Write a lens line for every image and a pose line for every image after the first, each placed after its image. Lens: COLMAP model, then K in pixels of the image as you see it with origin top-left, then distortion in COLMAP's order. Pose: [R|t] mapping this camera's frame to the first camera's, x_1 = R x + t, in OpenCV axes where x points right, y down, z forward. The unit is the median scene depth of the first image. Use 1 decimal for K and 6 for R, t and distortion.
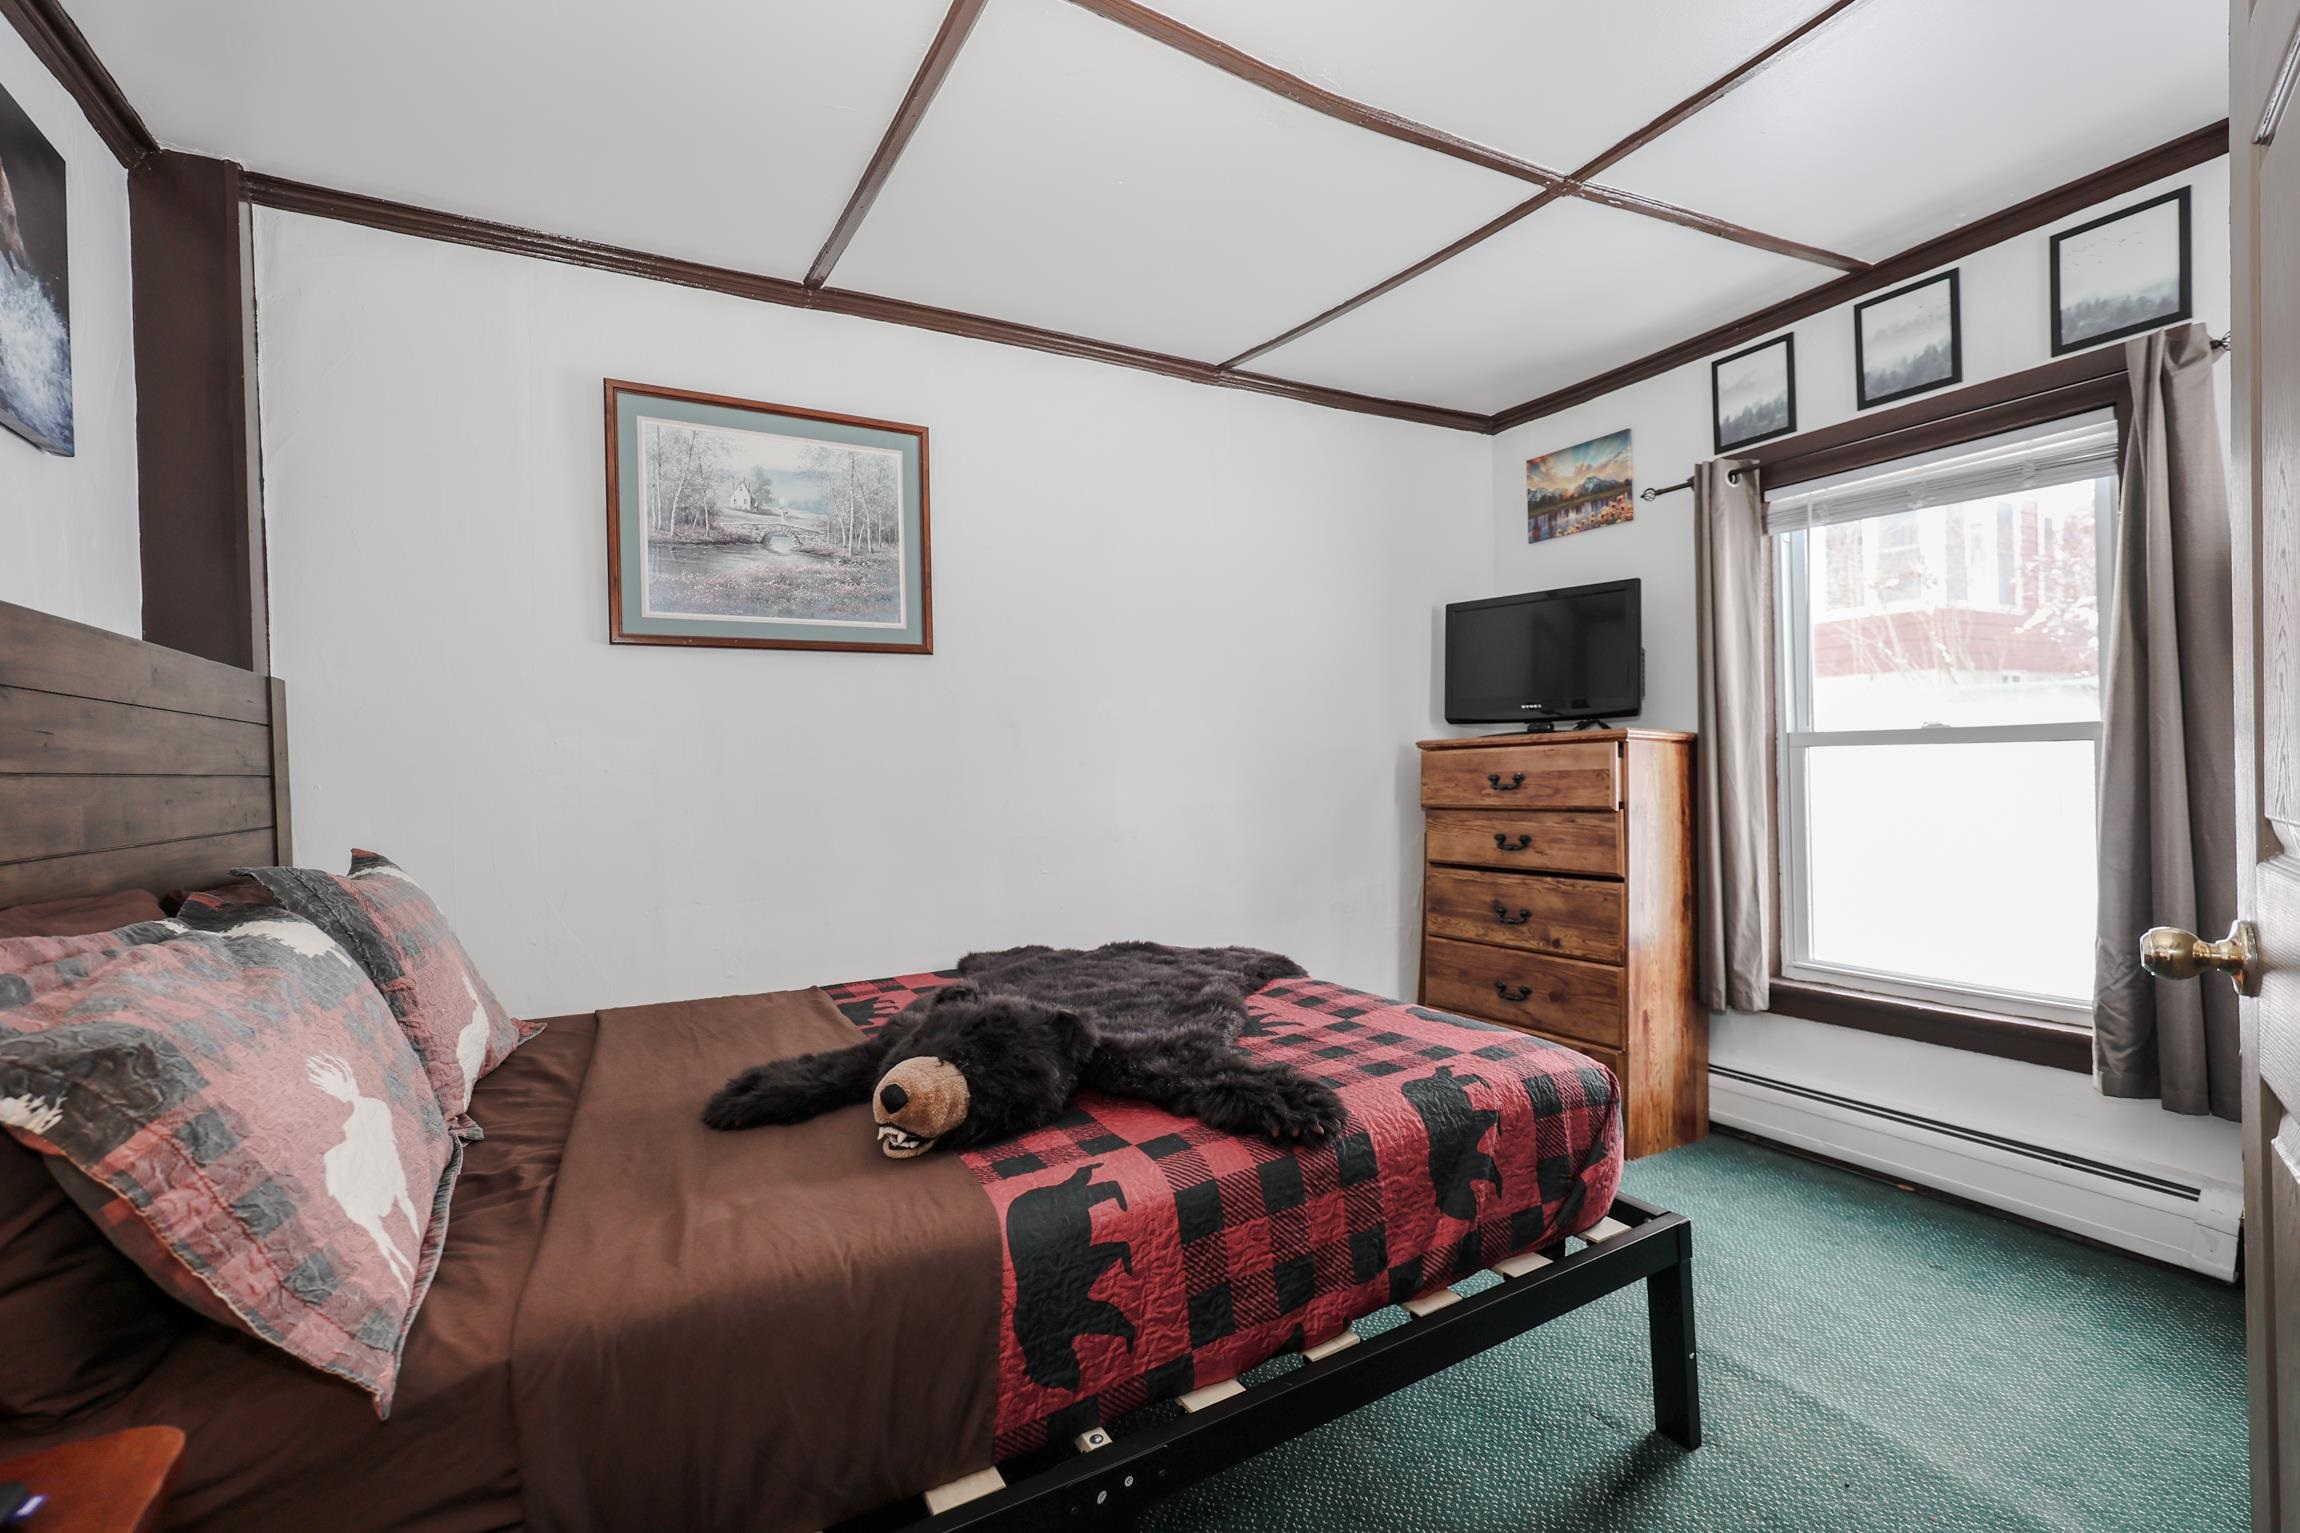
lens RADIAL K [[993.4, 0, 1156.8], [0, 993.4, 772.8], [0, 0, 1]] dist [-0.000616, 0.000835]
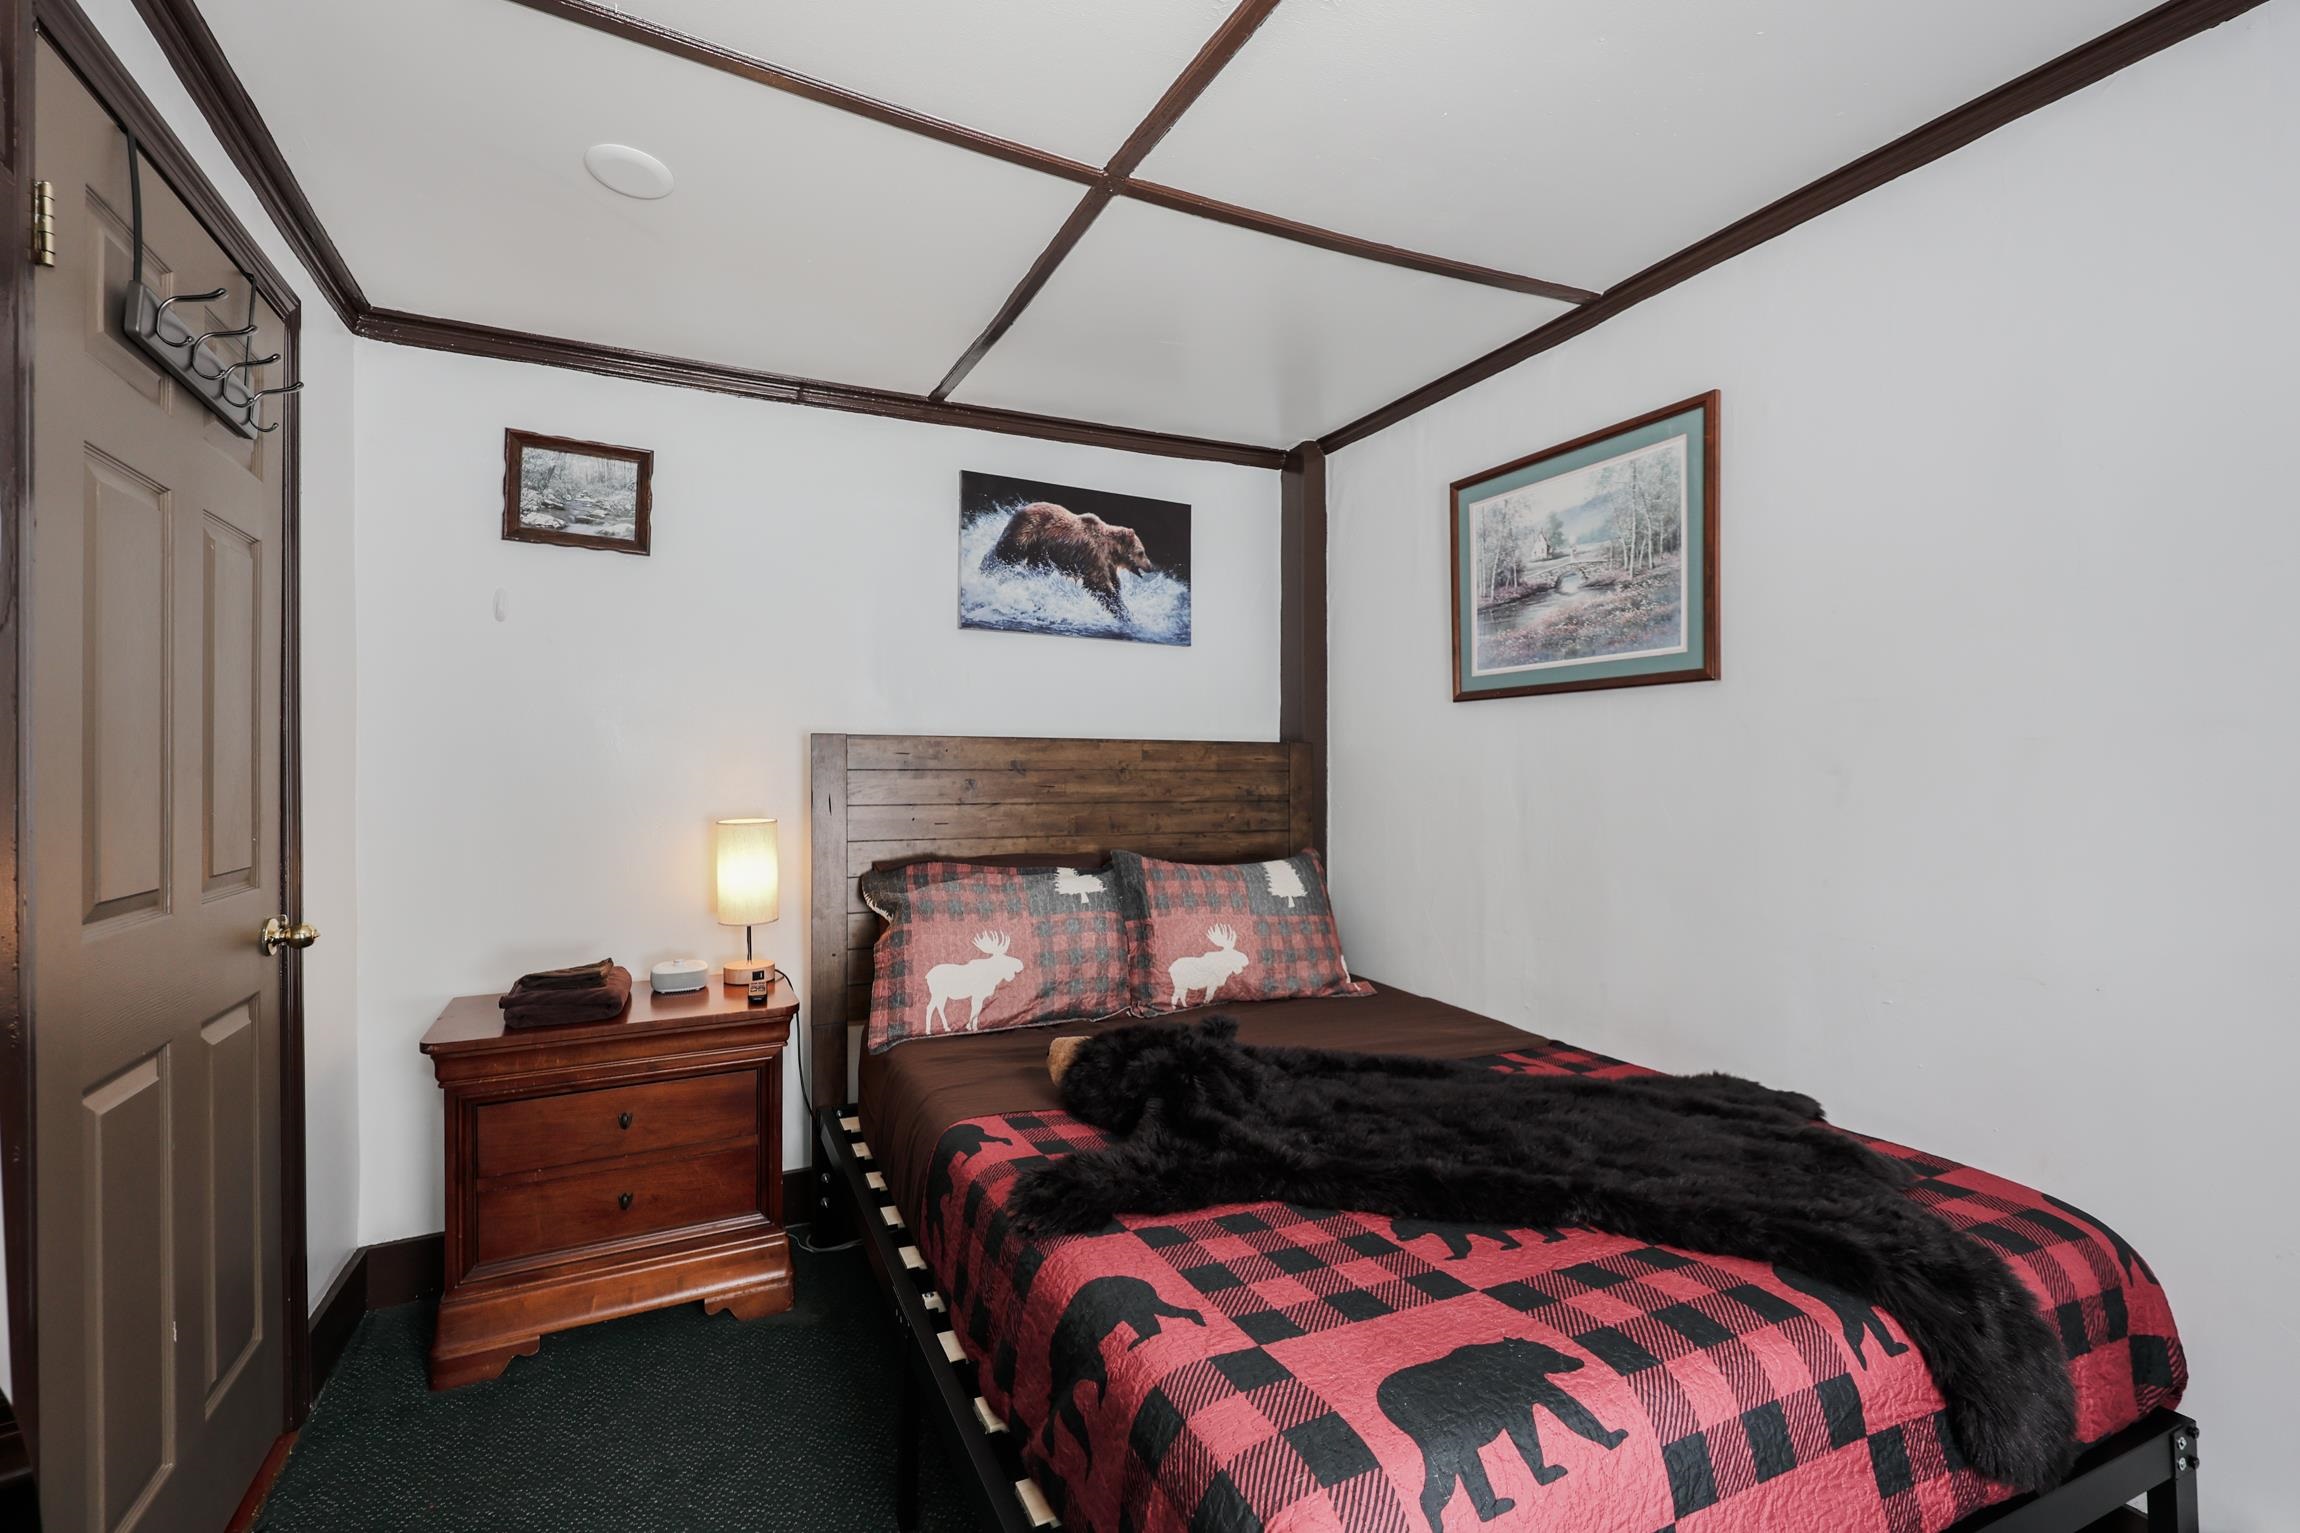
lens RADIAL K [[993.4, 0, 1137.9], [0, 993.4, 775.4], [0, 0, 1]] dist [-0.000616, 0.000835]
pose [[-0.064077, 0.028302, -0.997544, 0.634285], [-0.011848, 0.999506, 0.029119, -0.066617], [0.997875, 0.013685, -0.063710, 0.648847]]
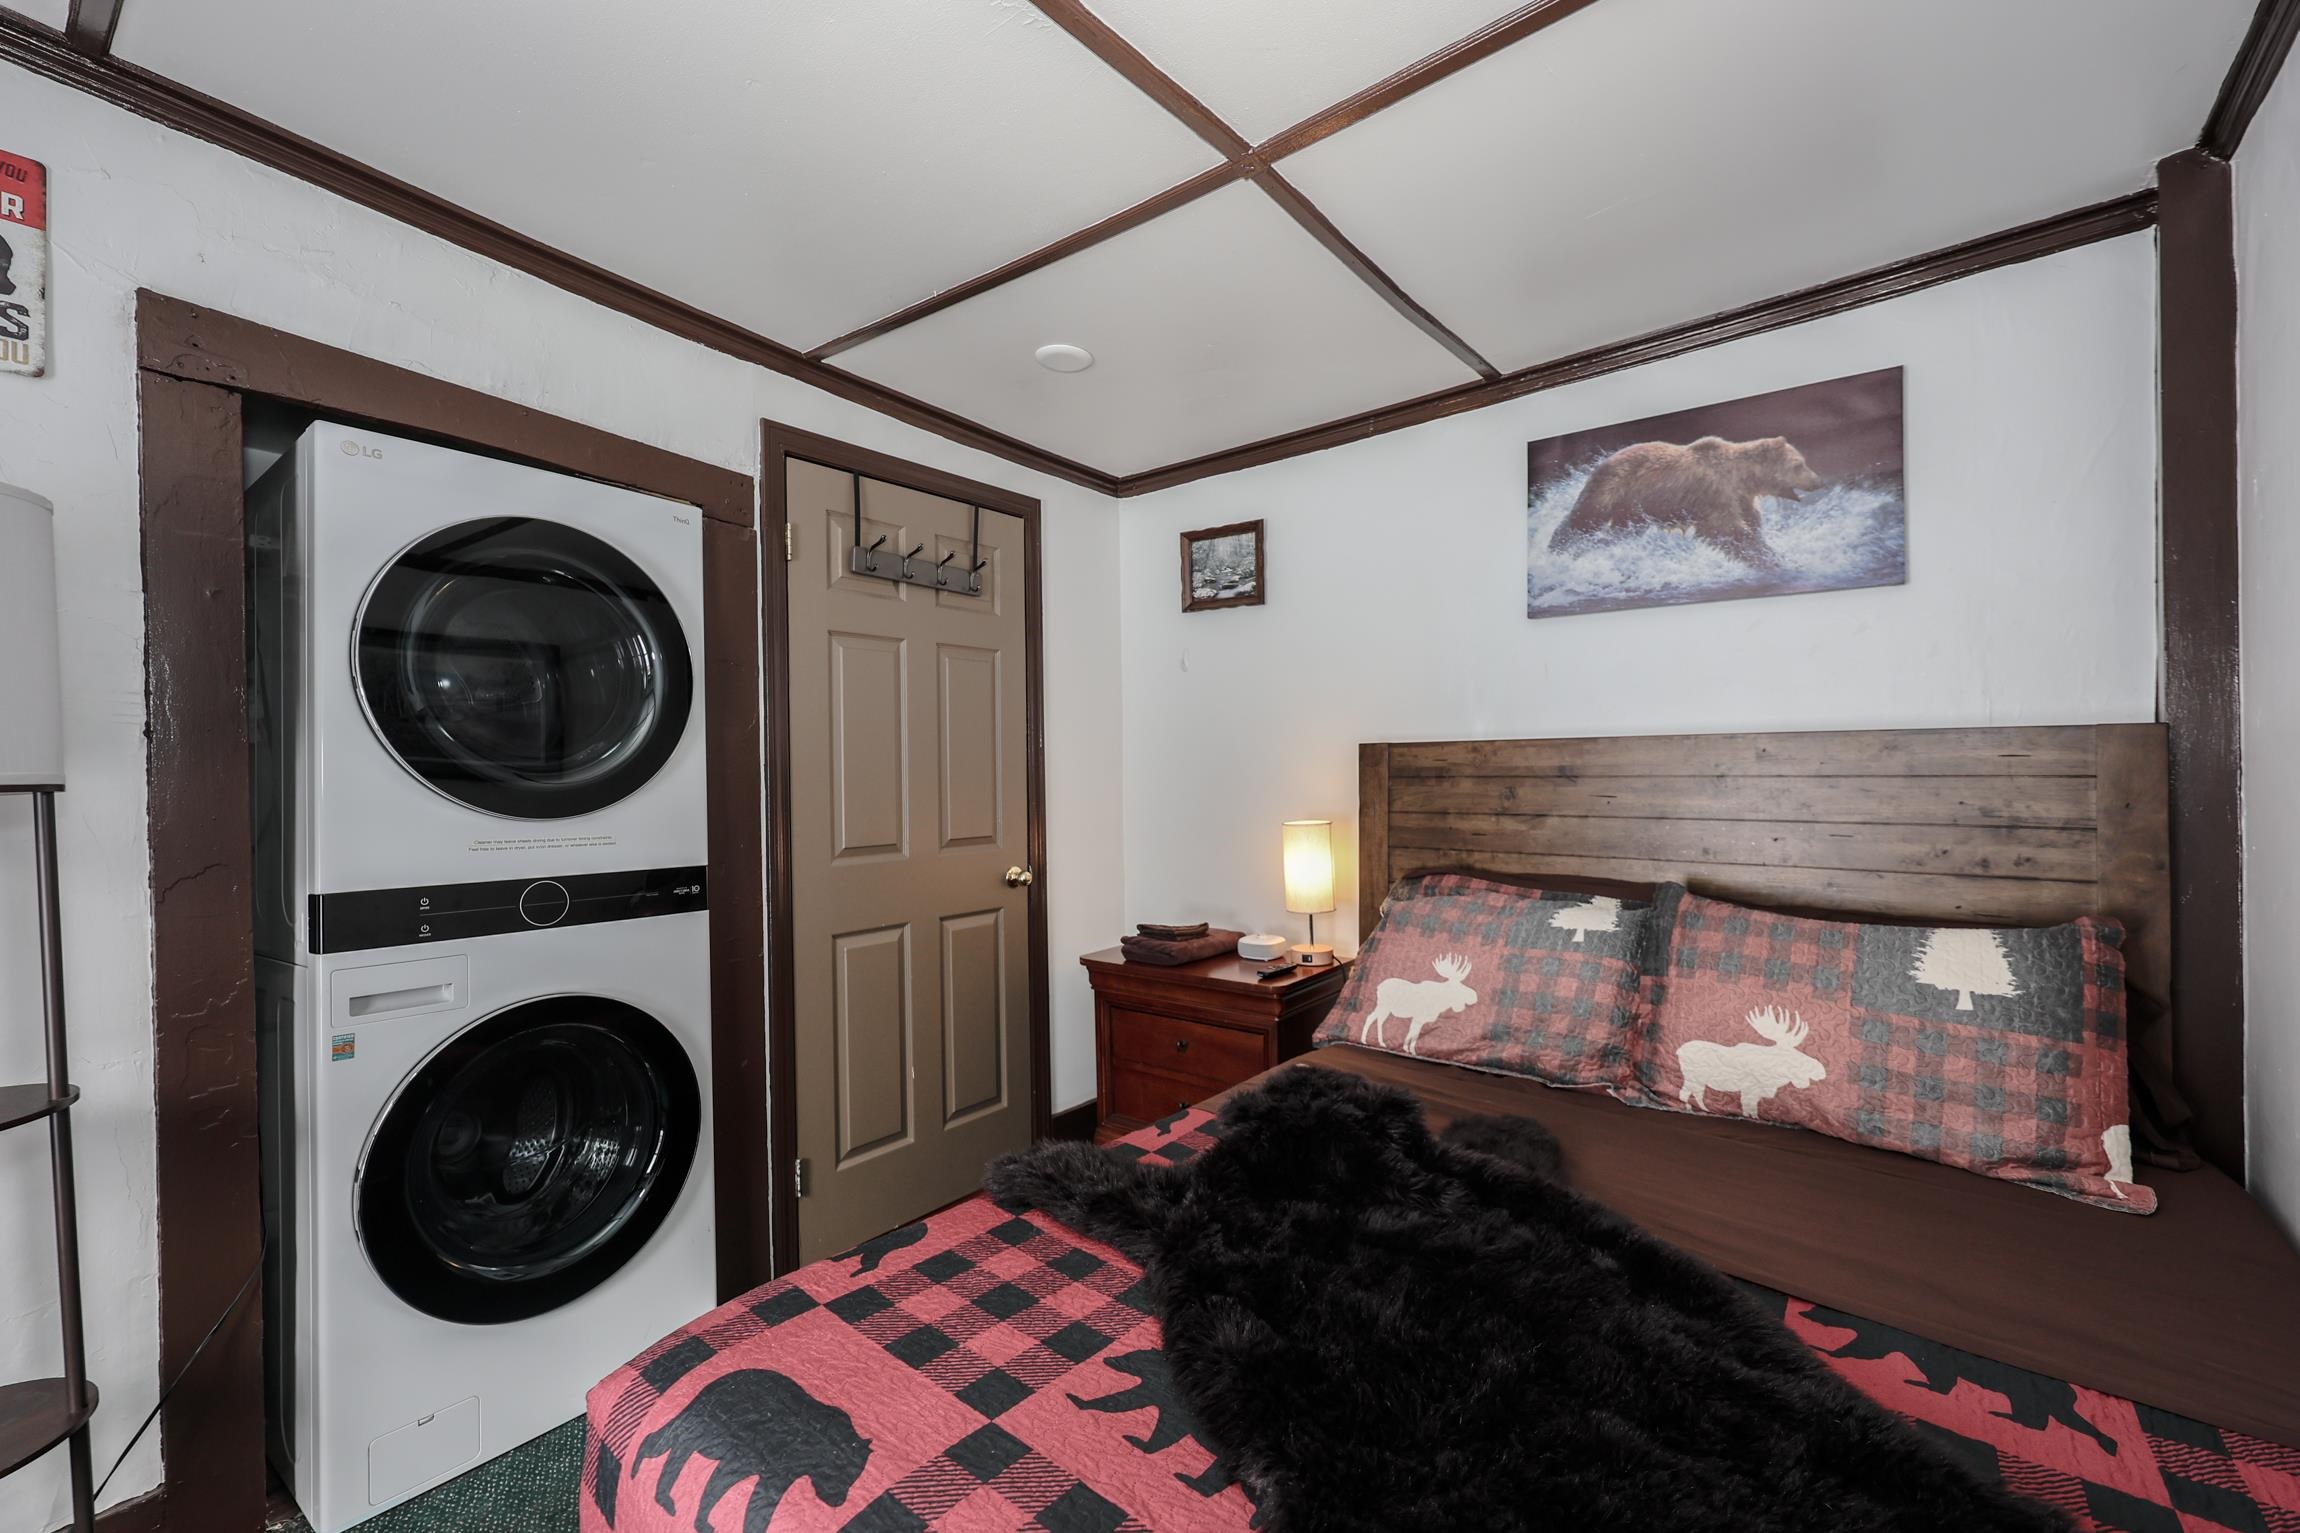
lens RADIAL K [[959.3, 0, 1146.3], [0, 959.3, 775.6], [0, 0, 1]] dist [0.001692, -0.001154]
pose [[-0.931868, 0.037108, -0.360896, 0.222974], [0.029438, 0.999209, 0.026728, -0.076415], [0.361602, 0.014283, -0.932223, 1.170149]]
